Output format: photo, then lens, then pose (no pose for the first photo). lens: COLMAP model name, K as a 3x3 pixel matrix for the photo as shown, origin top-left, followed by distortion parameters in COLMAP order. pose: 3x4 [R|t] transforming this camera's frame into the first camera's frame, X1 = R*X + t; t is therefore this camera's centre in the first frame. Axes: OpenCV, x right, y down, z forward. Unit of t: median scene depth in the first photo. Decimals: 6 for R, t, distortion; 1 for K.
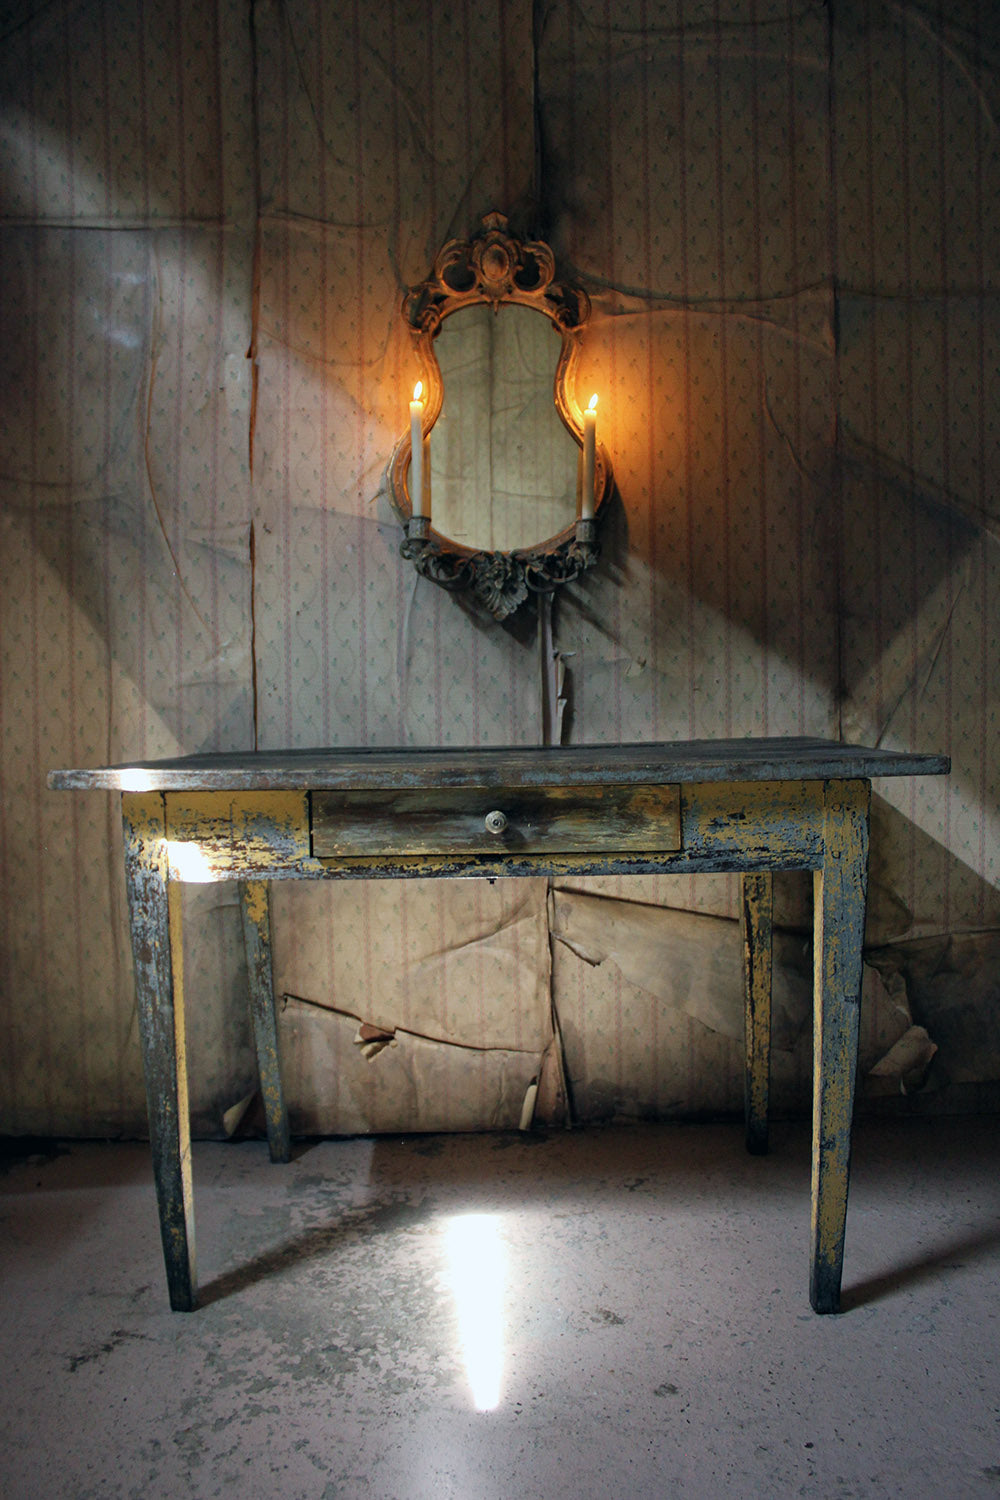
lens RADIAL K [[1207.8, 0, 497.4], [0, 1207.8, 771.4], [0, 0, 1]] dist [-0.150378, 0.126697]
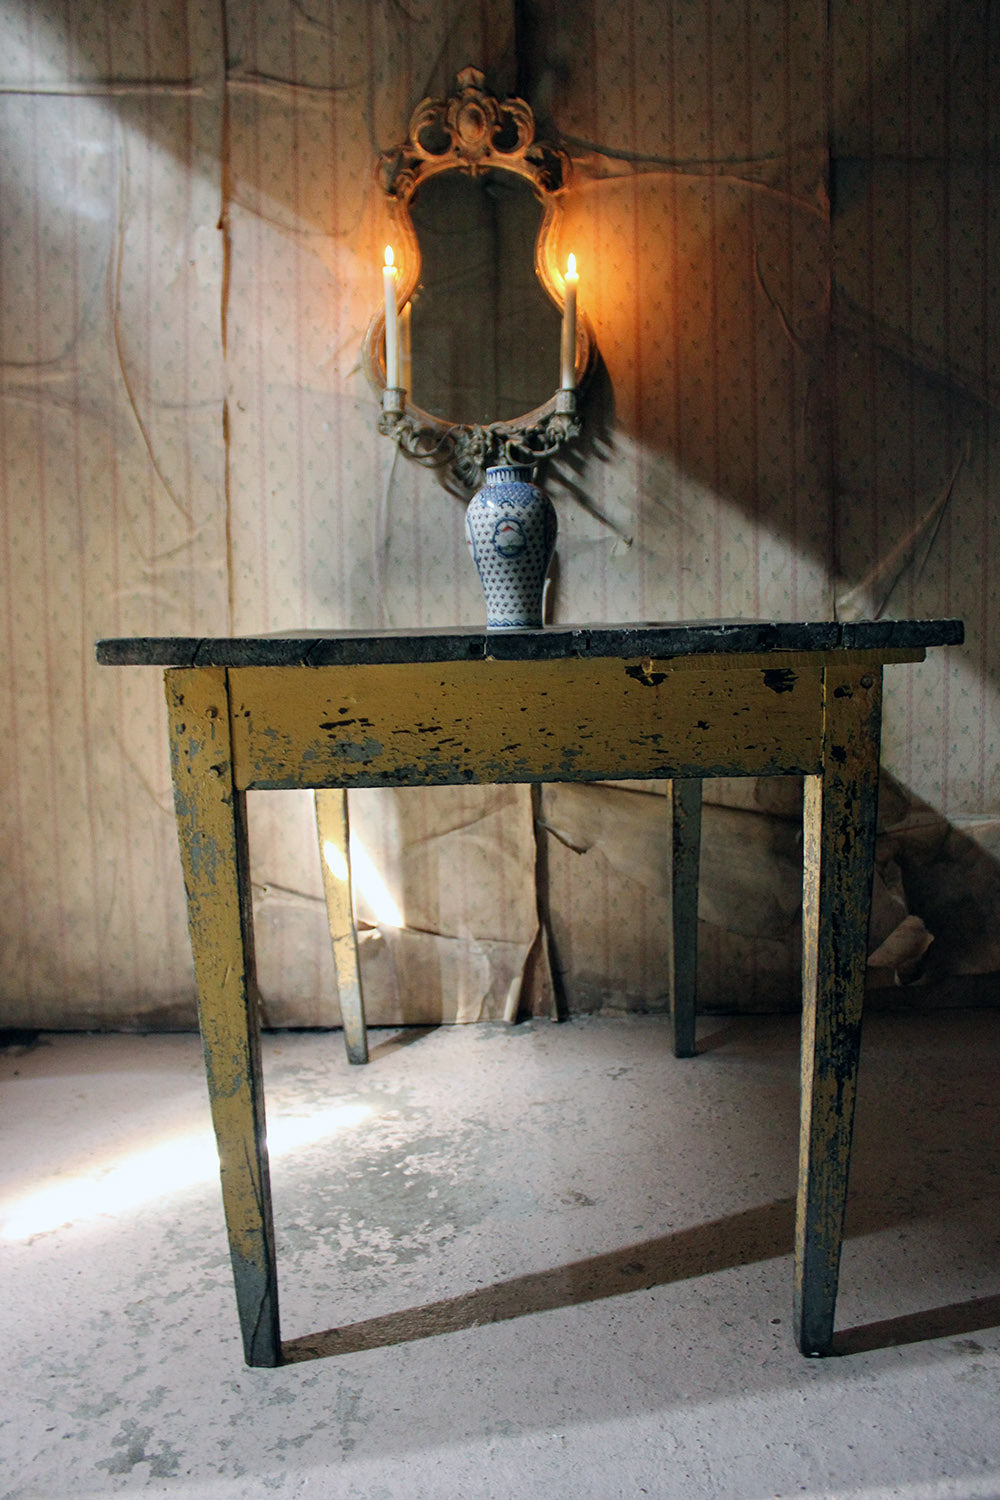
lens RADIAL K [[1207.8, 0, 495.5], [0, 1207.8, 756.6], [0, 0, 1]] dist [-0.150378, 0.126697]
pose [[0.999742, -0.004505, -0.022270, 0.034661], [0.005539, 0.998899, 0.046588, 0.037837], [0.022035, -0.046699, 0.998666, 0.026418]]
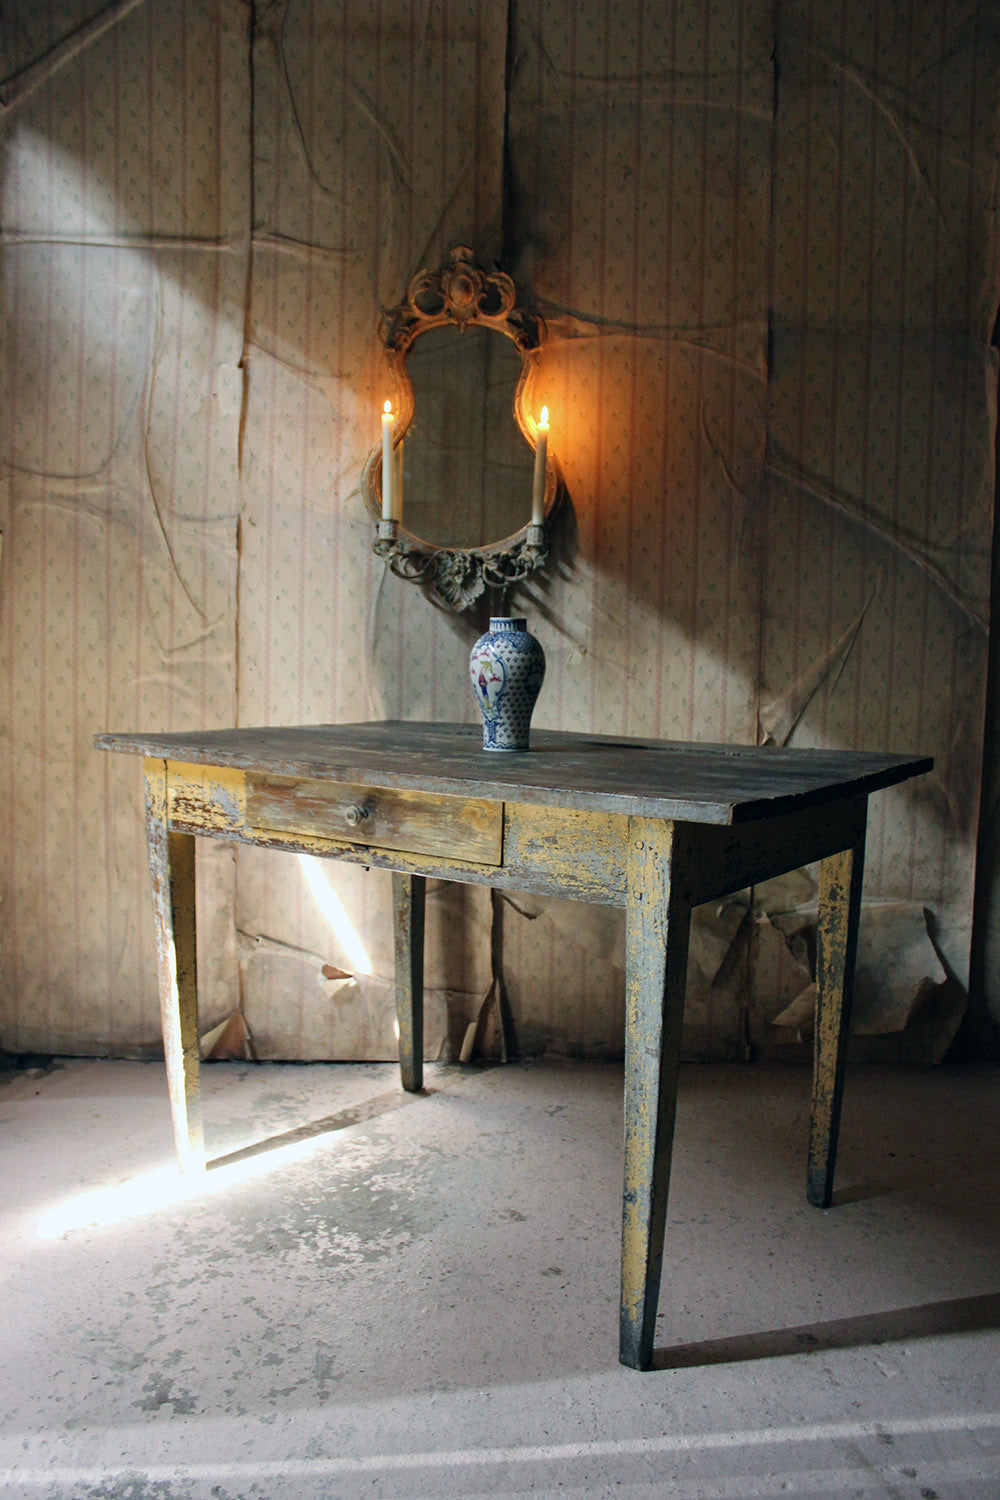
lens RADIAL K [[1207.8, 0, 499.2], [0, 1207.8, 768.1], [0, 0, 1]] dist [-0.150378, 0.126697]
pose [[0.999427, 0.033755, 0.002602, 0.043742], [-0.033832, 0.998629, 0.039953, -0.025002], [-0.001250, -0.040019, 0.999198, -0.129117]]
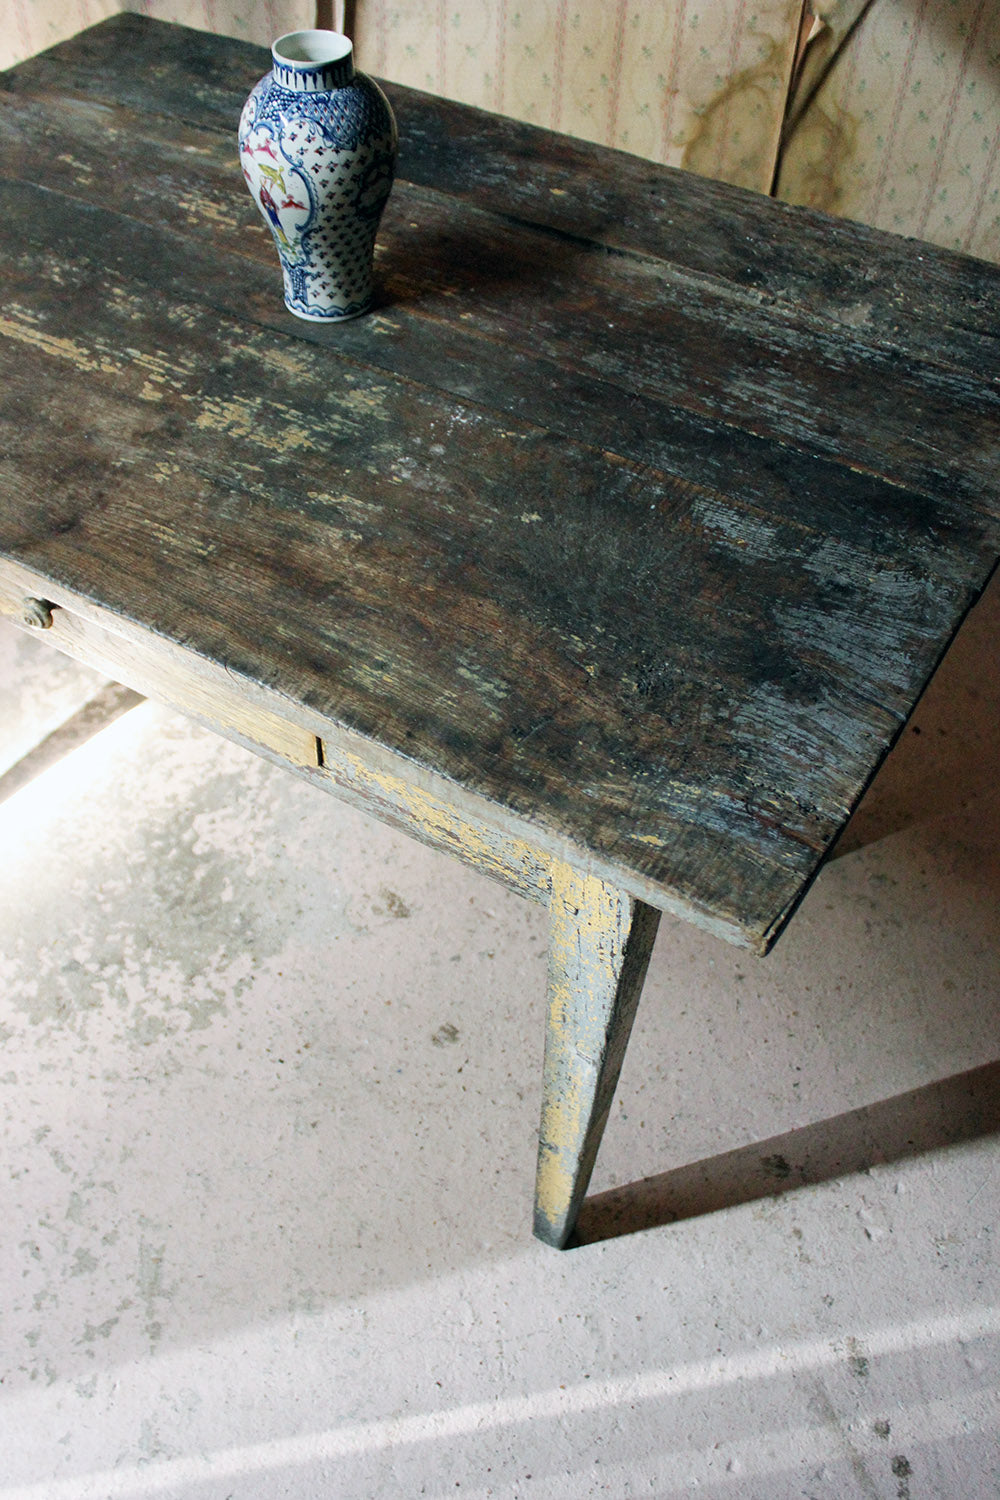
lens RADIAL K [[1386.1, 0, 480.2], [0, 1386.1, 726.4], [0, 0, 1]] dist [-0.082606, 0.000000]
pose [[0.997821, -0.024379, 0.061311, 0.070937], [-0.026074, 0.707896, 0.705835, -0.251221], [-0.060609, -0.705896, 0.705718, 0.262486]]
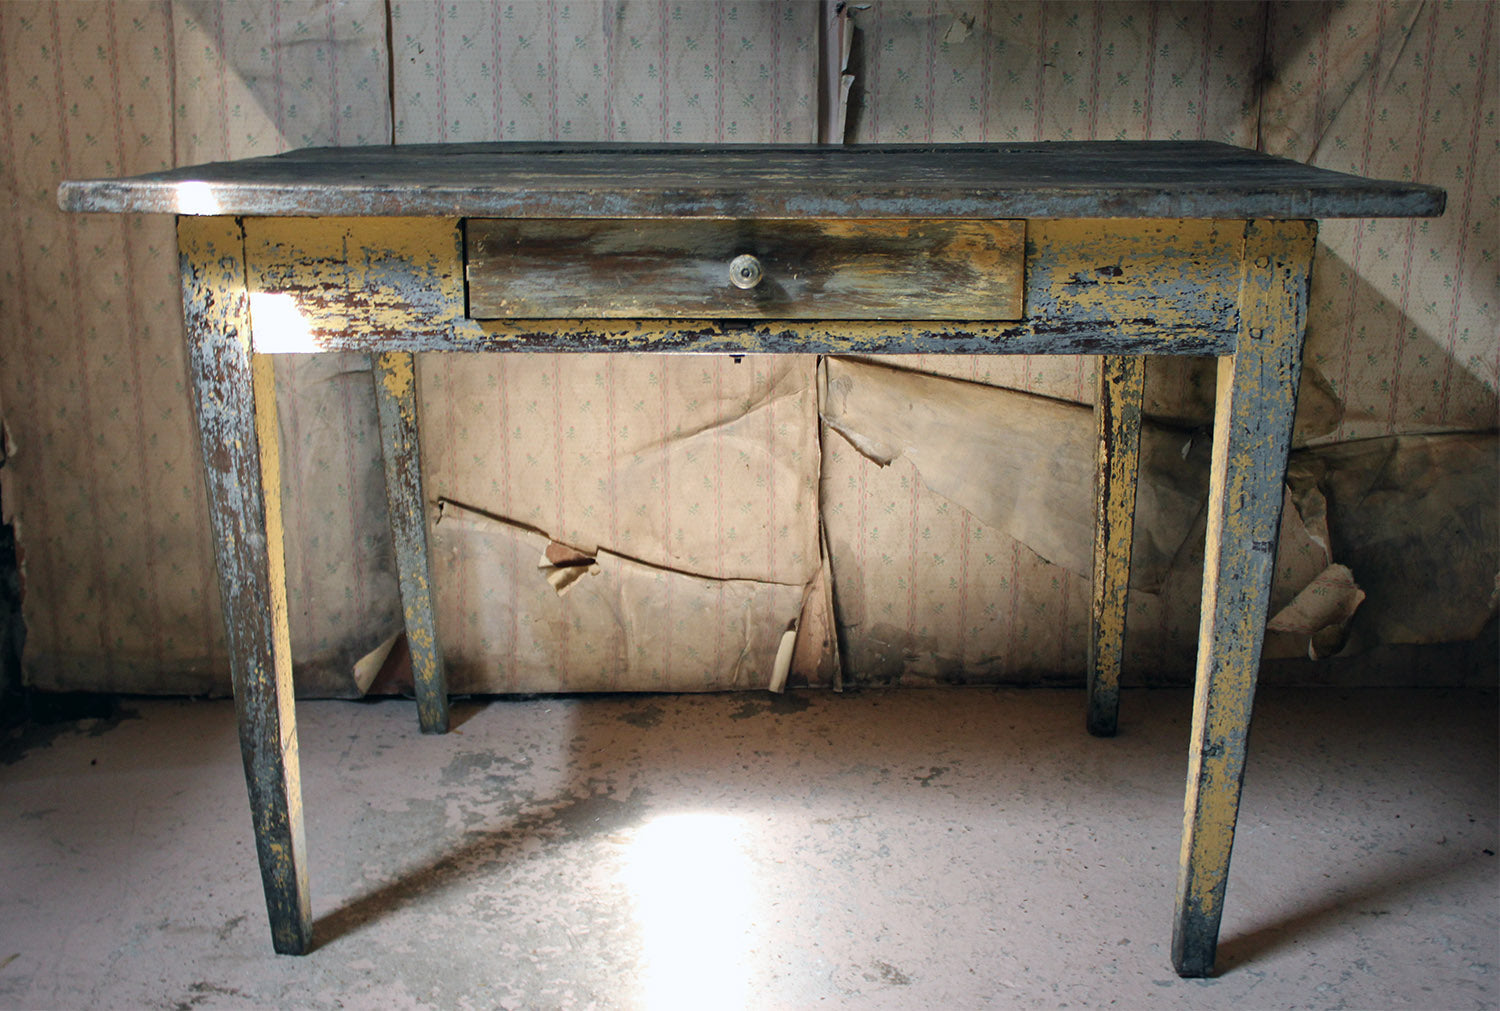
lens RADIAL K [[1628.8, 0, 750.7], [0, 1628.8, 488.0], [0, 0, 1]] dist [-0.071321, 0.000000]
pose [[0.999770, 0.020933, 0.004599, 0.000119], [-0.021430, 0.979891, 0.198377, -0.012415], [-0.000354, -0.198430, 0.980115, 0.068720]]
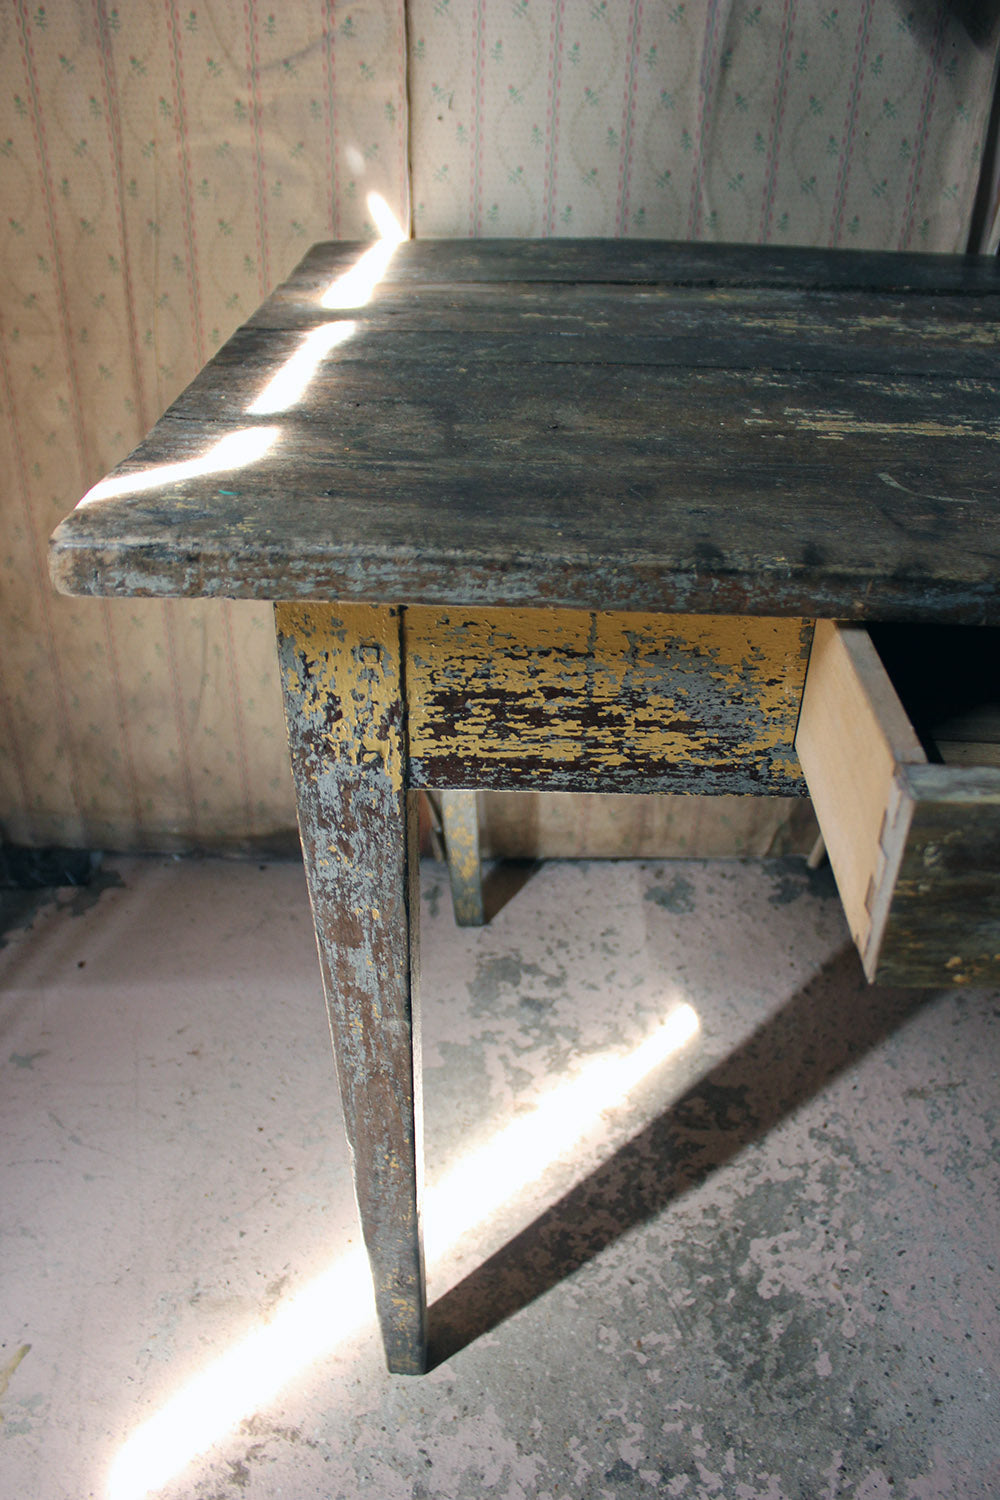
lens RADIAL K [[1226.8, 0, 491.0], [0, 1226.8, 746.4], [0, 0, 1]] dist [-0.121802, 0.079346]
pose [[0.998890, 0.046326, -0.008496, -0.153777], [-0.036101, 0.868936, 0.493607, -0.083211], [0.030249, -0.492752, 0.869644, 0.449160]]
